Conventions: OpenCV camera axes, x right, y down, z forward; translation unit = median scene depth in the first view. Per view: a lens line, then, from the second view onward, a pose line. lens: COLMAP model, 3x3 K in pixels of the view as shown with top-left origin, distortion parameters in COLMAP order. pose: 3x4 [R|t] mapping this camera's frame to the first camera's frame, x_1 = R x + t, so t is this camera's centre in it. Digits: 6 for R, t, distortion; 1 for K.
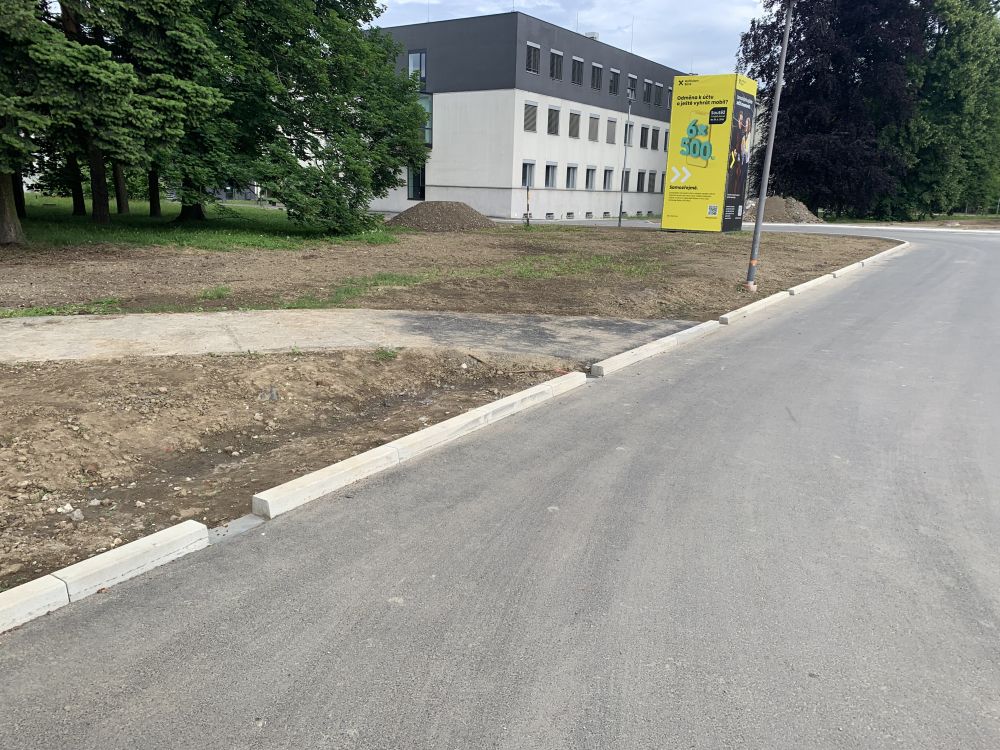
lens RADIAL K [[755.6, 0, 497.9], [0, 755.6, 364.7], [0, 0, 1]] dist [0.026640, -0.021363]
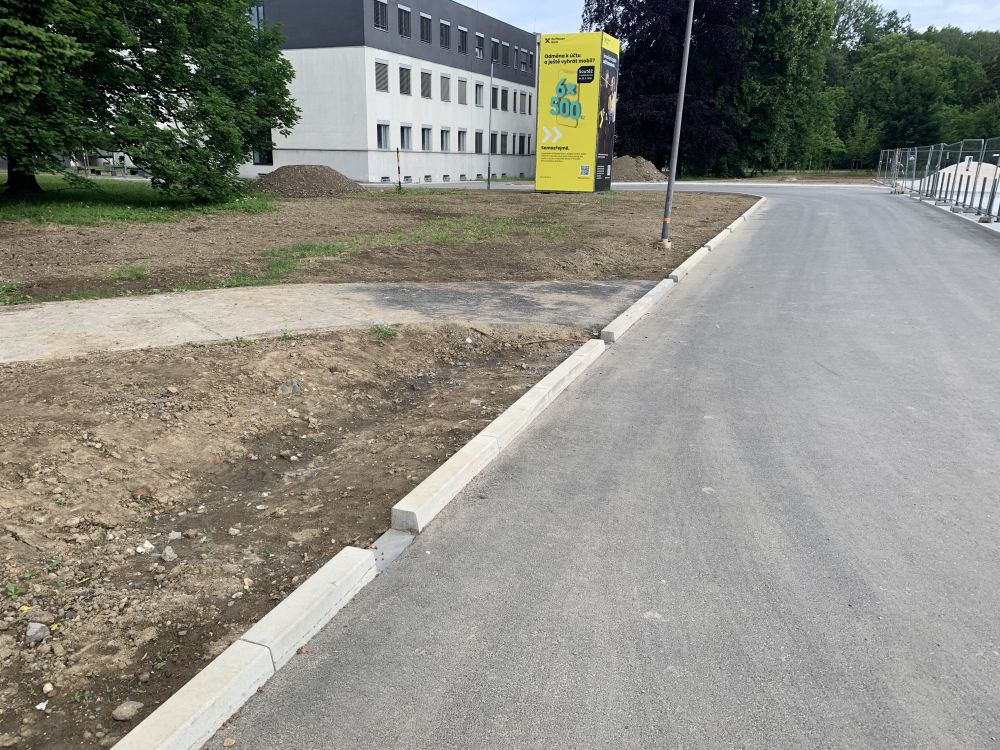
lens RADIAL K [[762.3, 0, 489.2], [0, 762.3, 361.4], [0, 0, 1]] dist [0.021654, -0.009274]
pose [[0.980528, -0.065916, 0.184988, -0.047270], [0.058545, 0.997268, 0.045033, -0.003113], [-0.187451, -0.033326, 0.981708, 0.018949]]
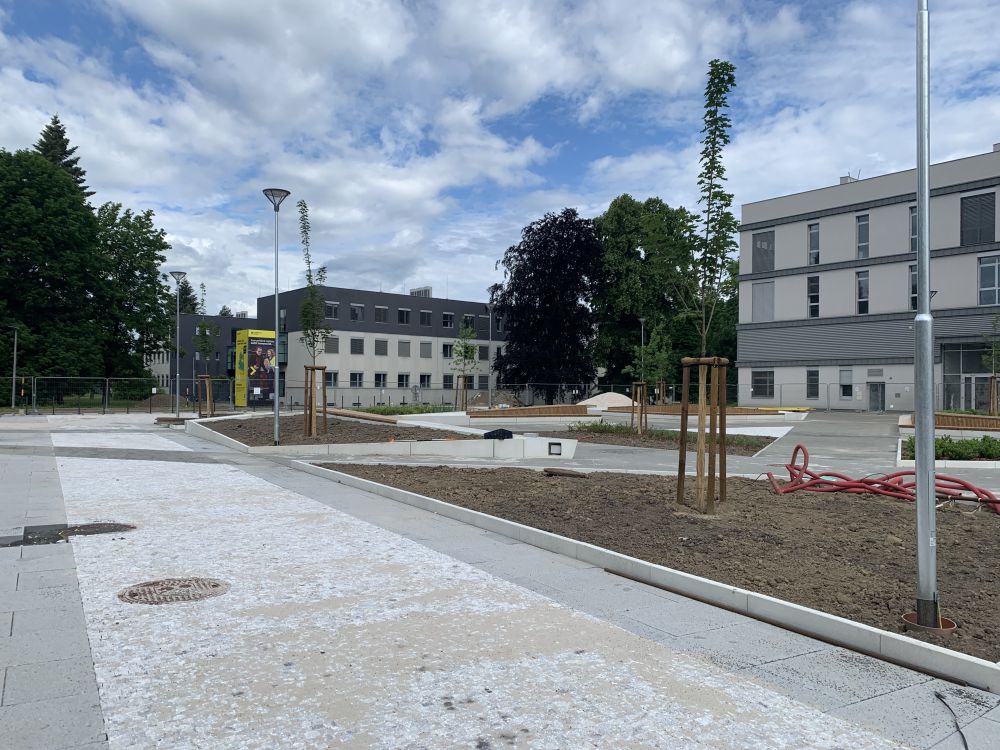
lens RADIAL K [[767.9, 0, 516.0], [0, 767.9, 374.7], [0, 0, 1]] dist [0.074604, -0.100997]
pose [[0.955571, -0.027570, -0.293468, 1.579283], [-0.047242, 0.968421, -0.244804, 0.202586], [0.290950, 0.247792, 0.924093, -0.663912]]
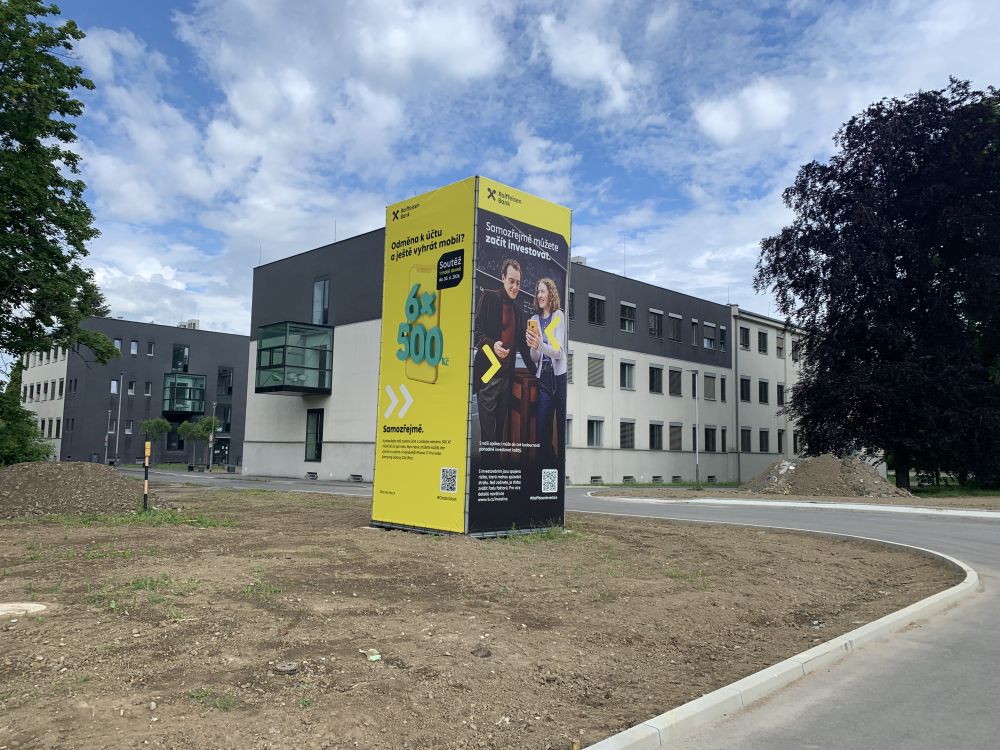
lens RADIAL K [[746.1, 0, 503.1], [0, 746.1, 377.5], [0, 0, 1]] dist [0.059664, -0.104813]
pose [[0.983093, -0.026413, -0.181191, 0.400071], [-0.033579, 0.946753, -0.320205, -0.130953], [0.180001, 0.320876, 0.929859, 0.624462]]
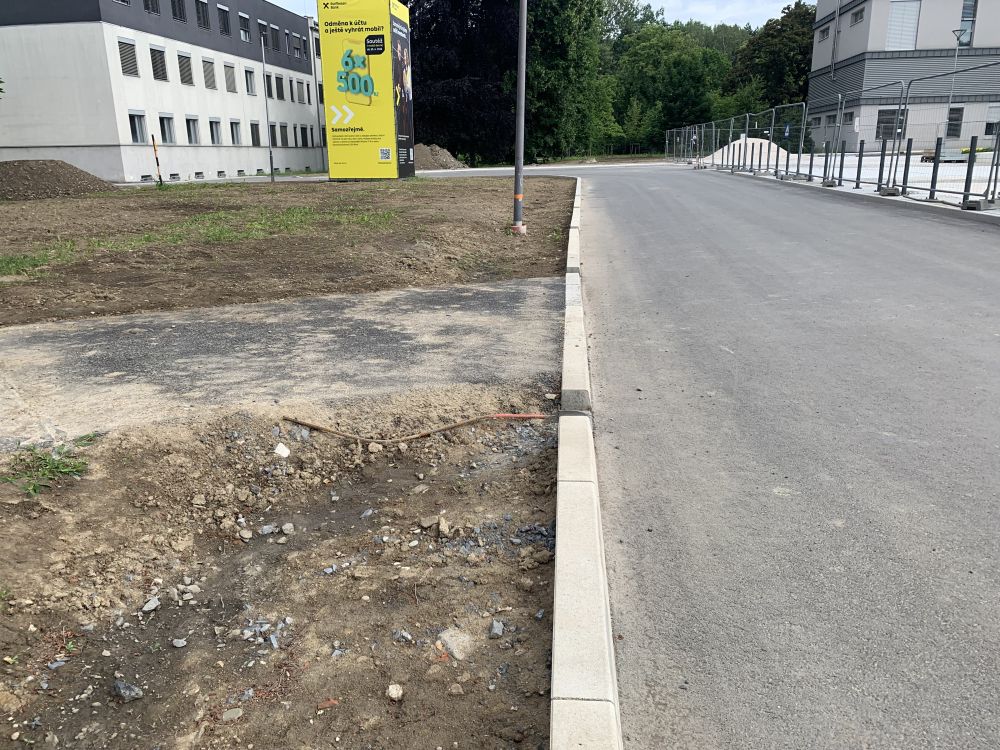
lens RADIAL K [[762.3, 0, 489.2], [0, 762.3, 361.4], [0, 0, 1]] dist [0.021654, -0.009274]
pose [[0.890857, -0.163707, 0.423761, -0.026526], [0.145895, 0.986499, 0.074394, -0.013981], [-0.430218, -0.004449, 0.902714, 0.145034]]
